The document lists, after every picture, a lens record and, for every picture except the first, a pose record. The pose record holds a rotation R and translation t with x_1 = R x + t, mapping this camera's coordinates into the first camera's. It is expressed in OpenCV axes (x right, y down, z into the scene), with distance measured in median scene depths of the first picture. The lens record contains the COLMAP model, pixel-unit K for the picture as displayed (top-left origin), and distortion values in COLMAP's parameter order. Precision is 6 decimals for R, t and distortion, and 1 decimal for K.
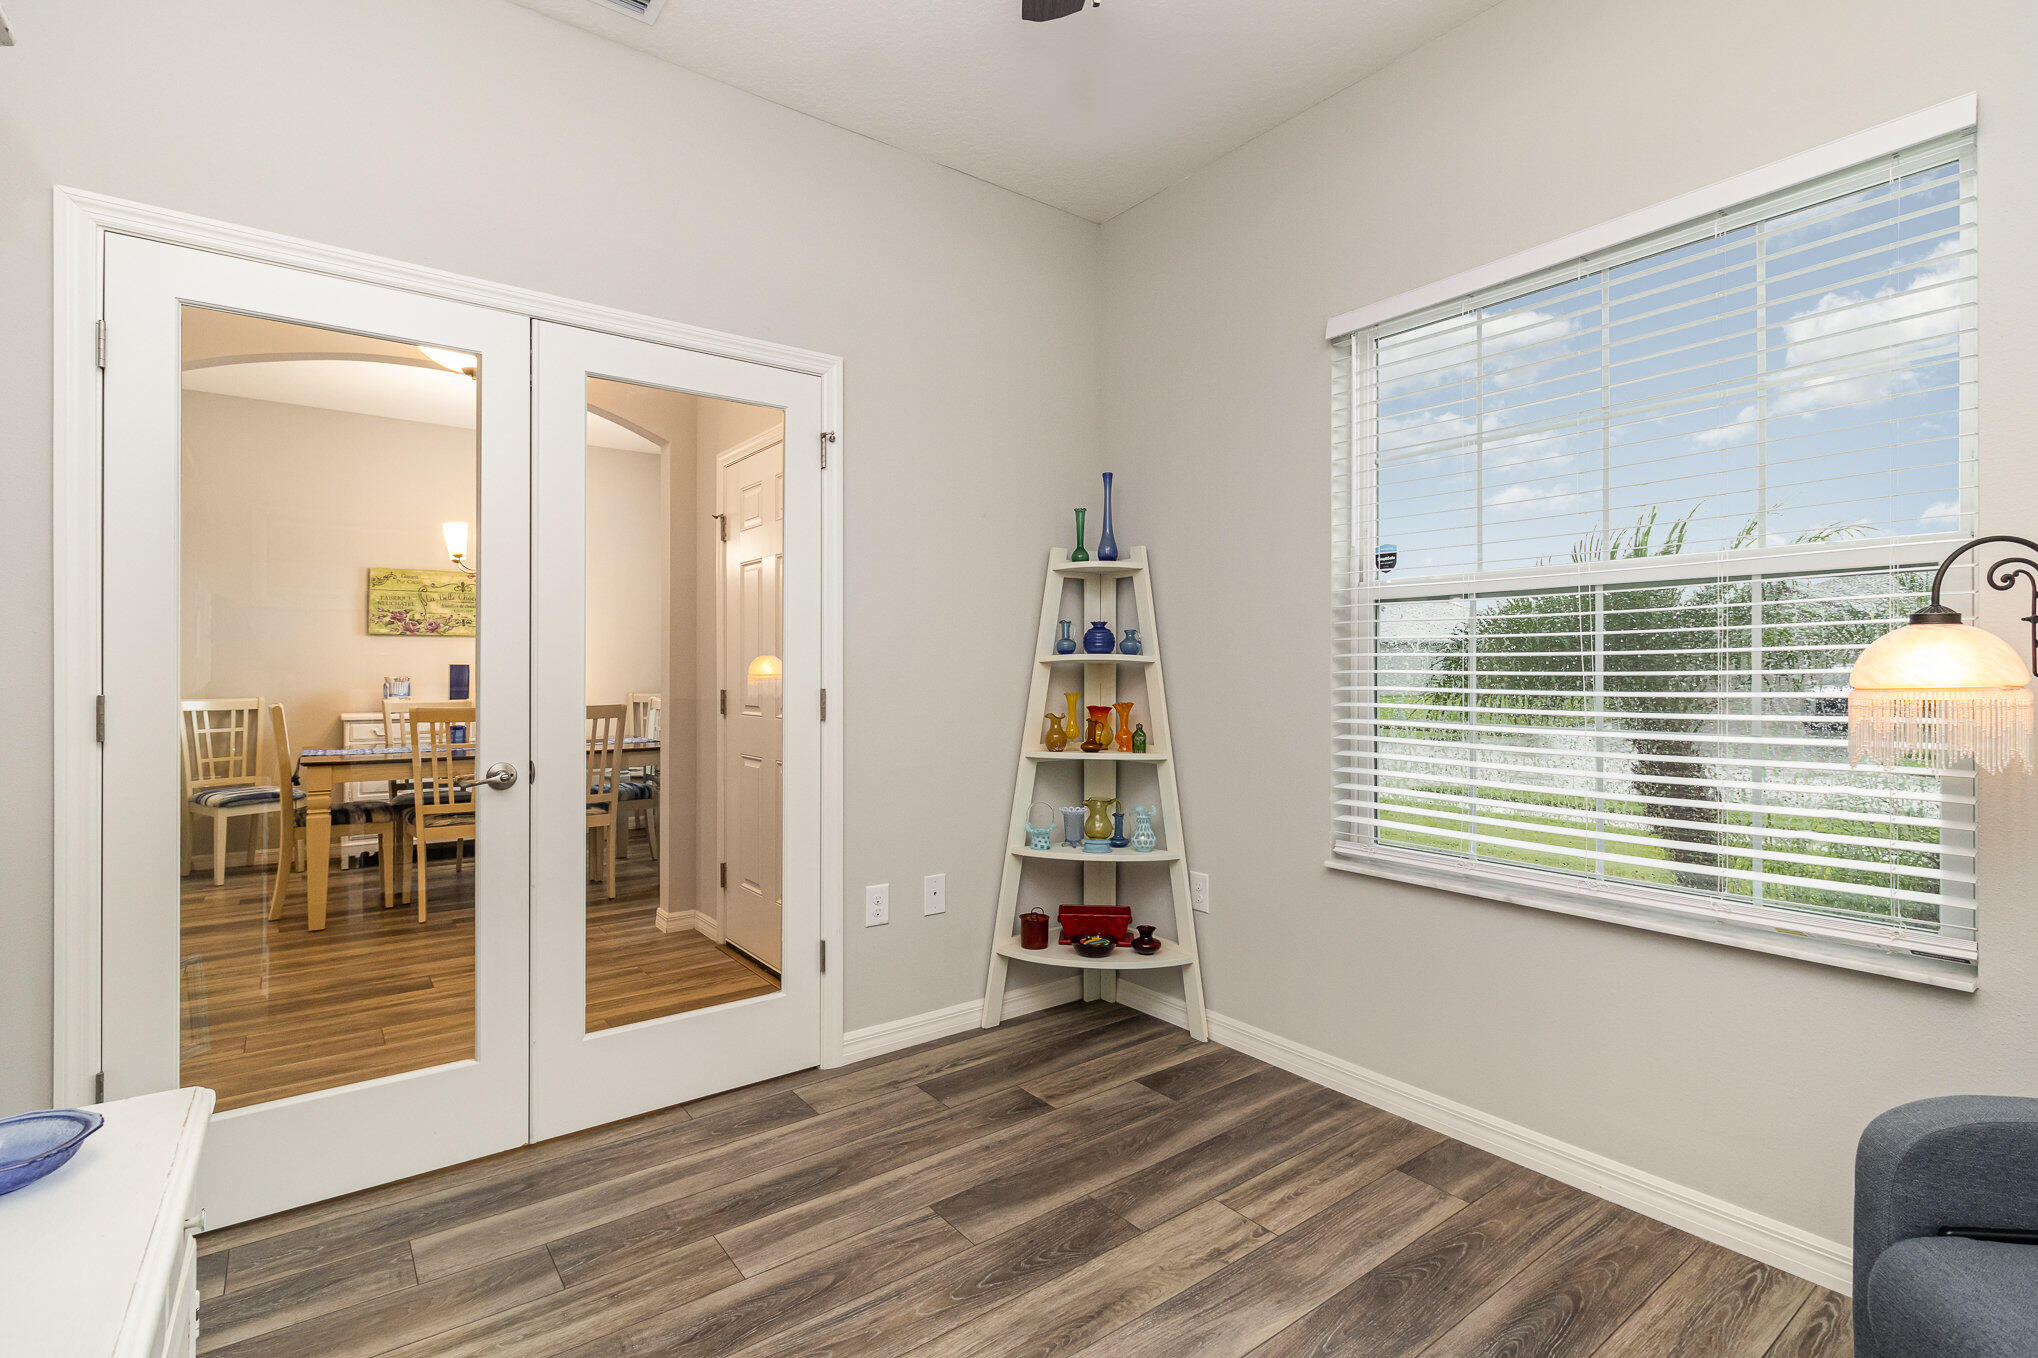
lens RADIAL K [[954.5, 0, 1020.5], [0, 954.5, 669.7], [0, 0, 1]] dist [0.000558, 0.000648]
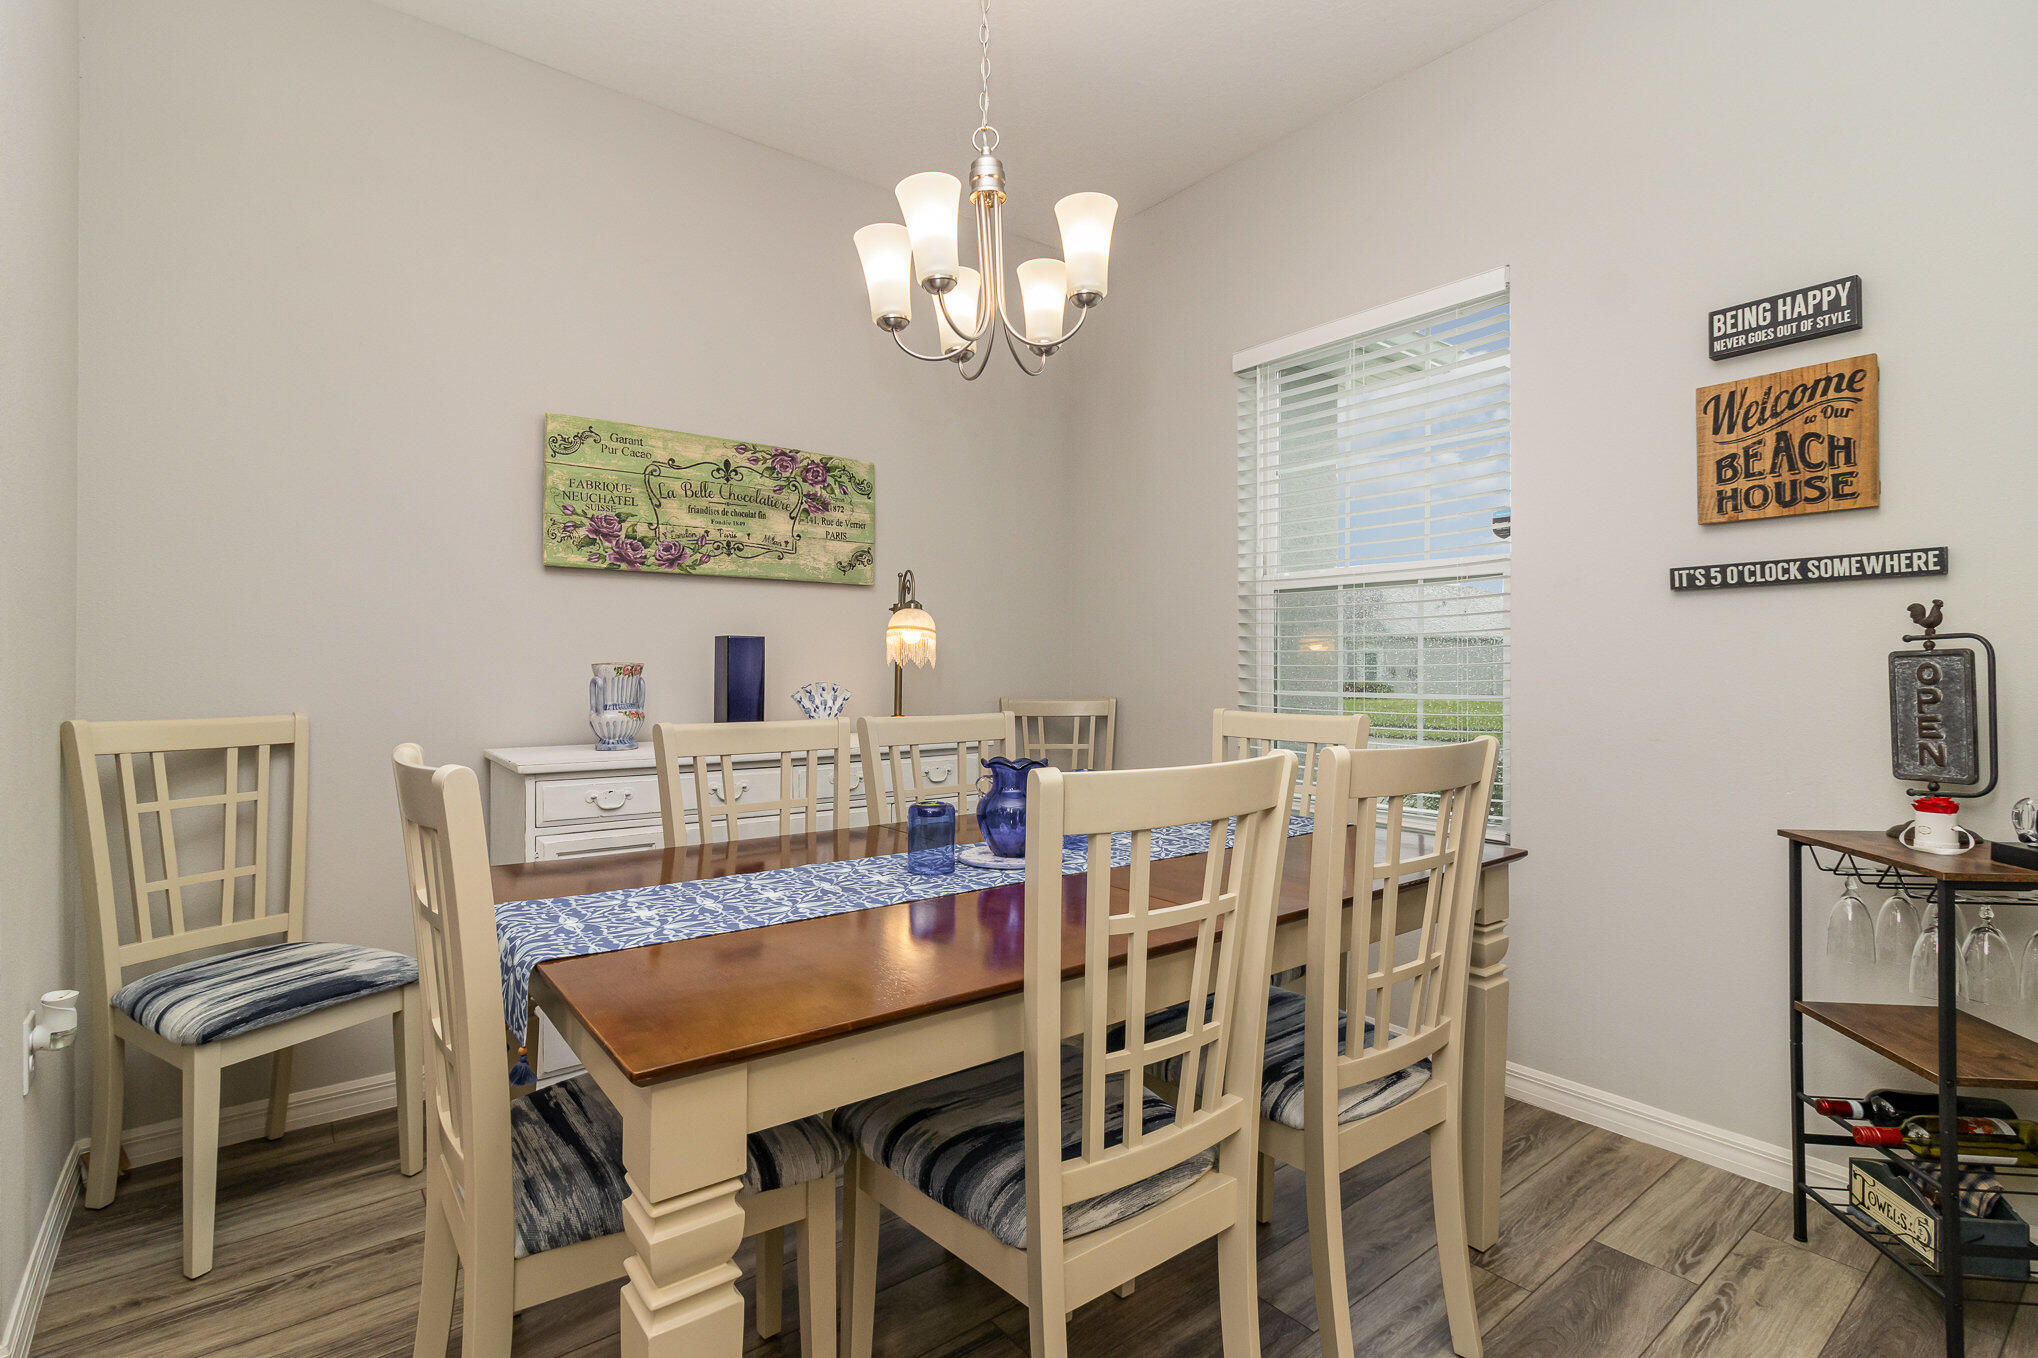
lens RADIAL K [[962.7, 0, 1027.2], [0, 962.7, 673.9], [0, 0, 1]] dist [0.002079, 0.000472]
pose [[0.999883, -0.002568, 0.015056, -0.511604], [0.002531, 0.999994, 0.002480, 0.012770], [-0.015062, -0.002441, 0.999884, 0.608492]]
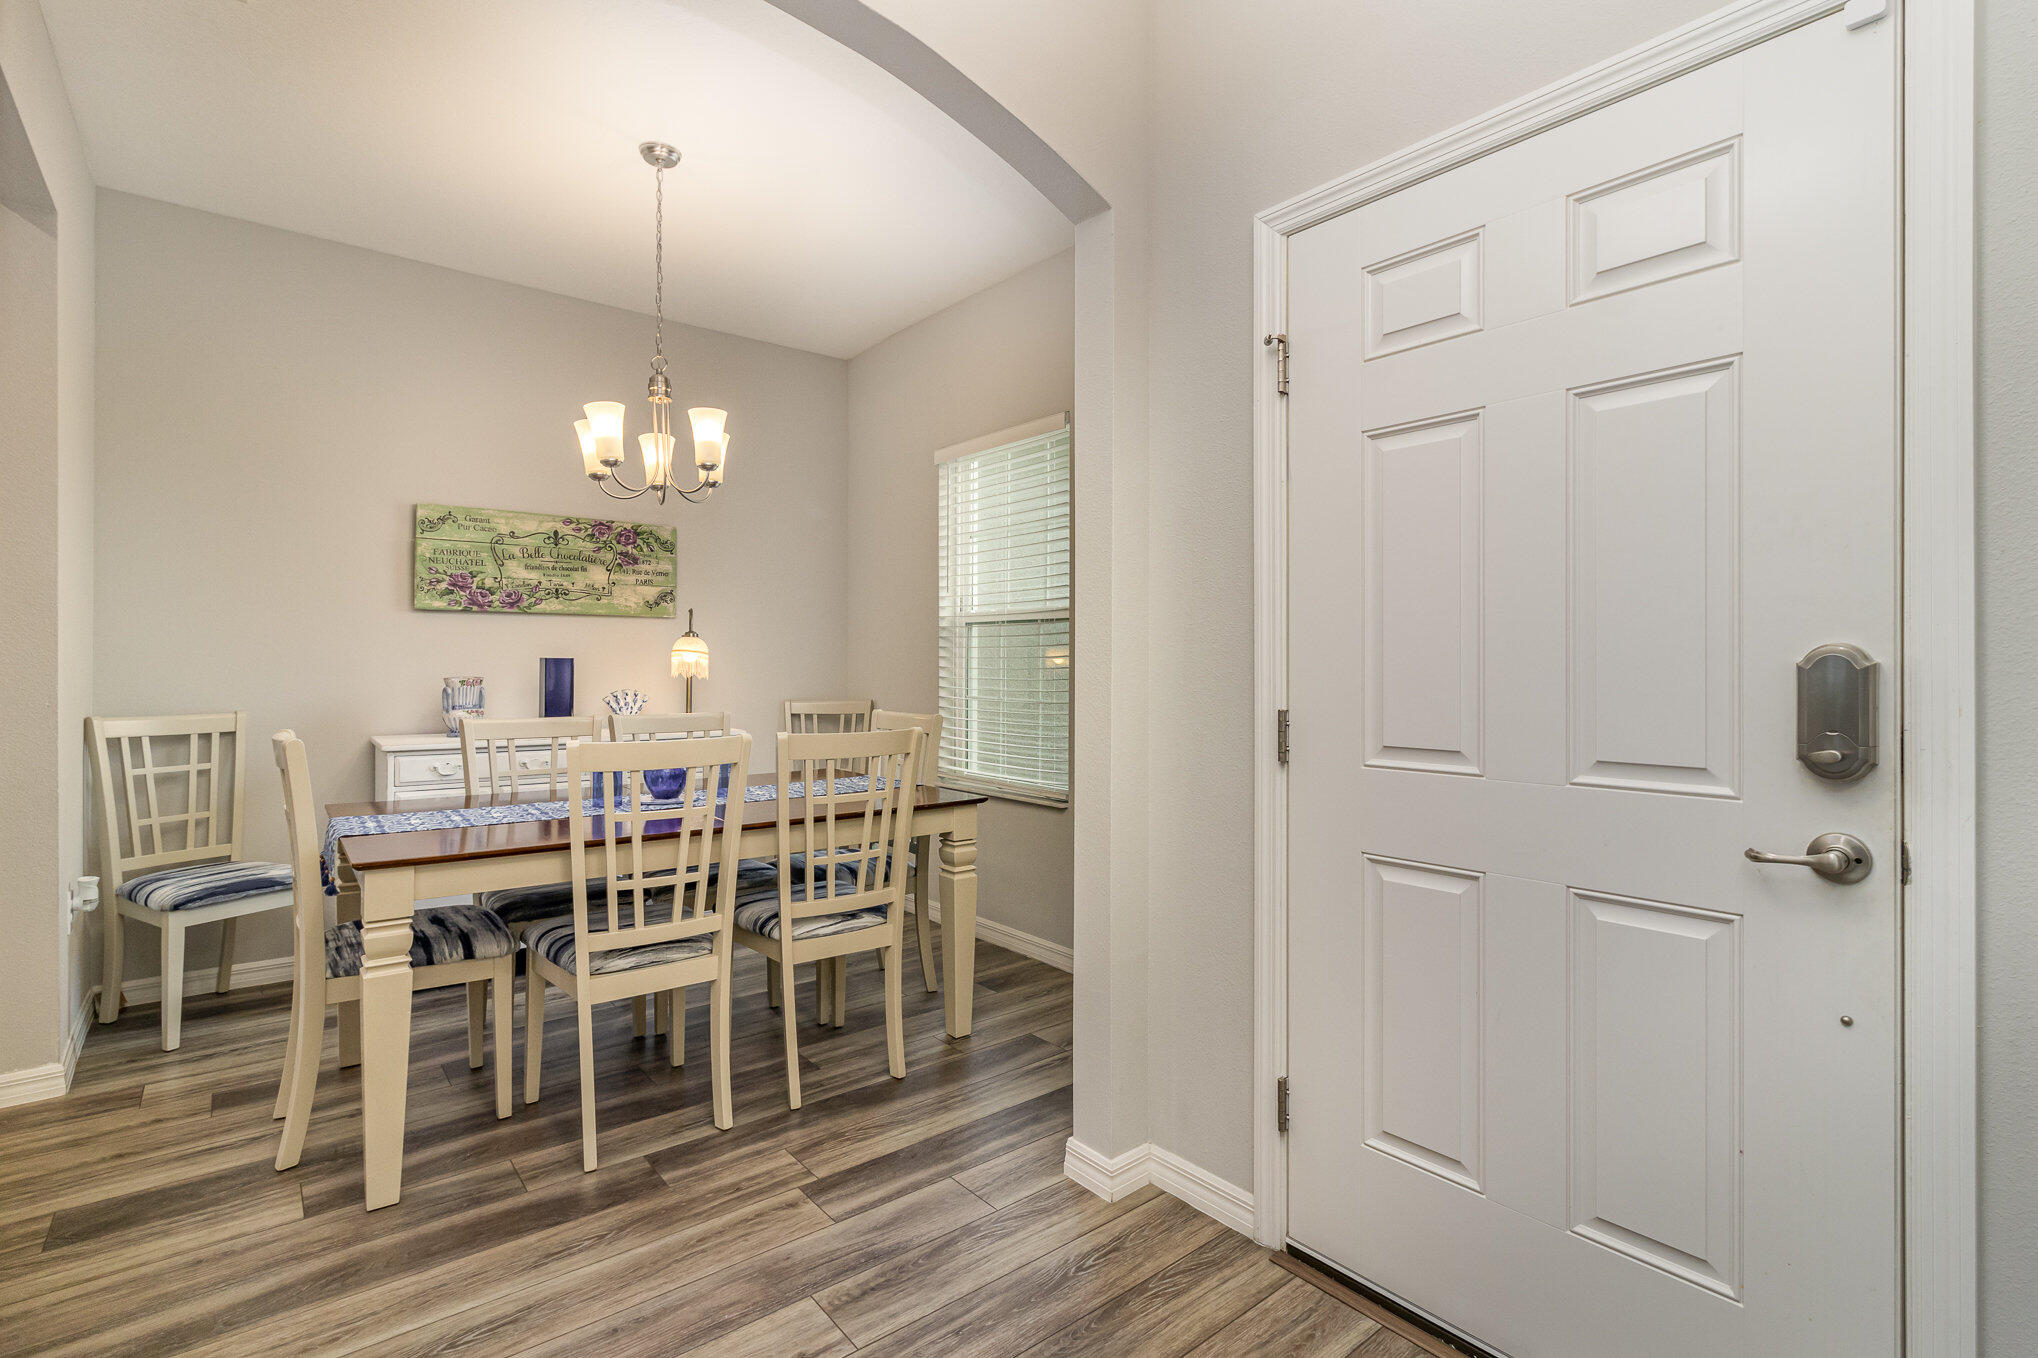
lens RADIAL K [[954.5, 0, 1020.5], [0, 954.5, 669.7], [0, 0, 1]] dist [0.000558, 0.000648]
pose [[0.999518, -0.000134, 0.031048, -0.331926], [0.000094, 0.999999, 0.001299, 0.001946], [-0.031049, -0.001296, 0.999517, 0.393549]]
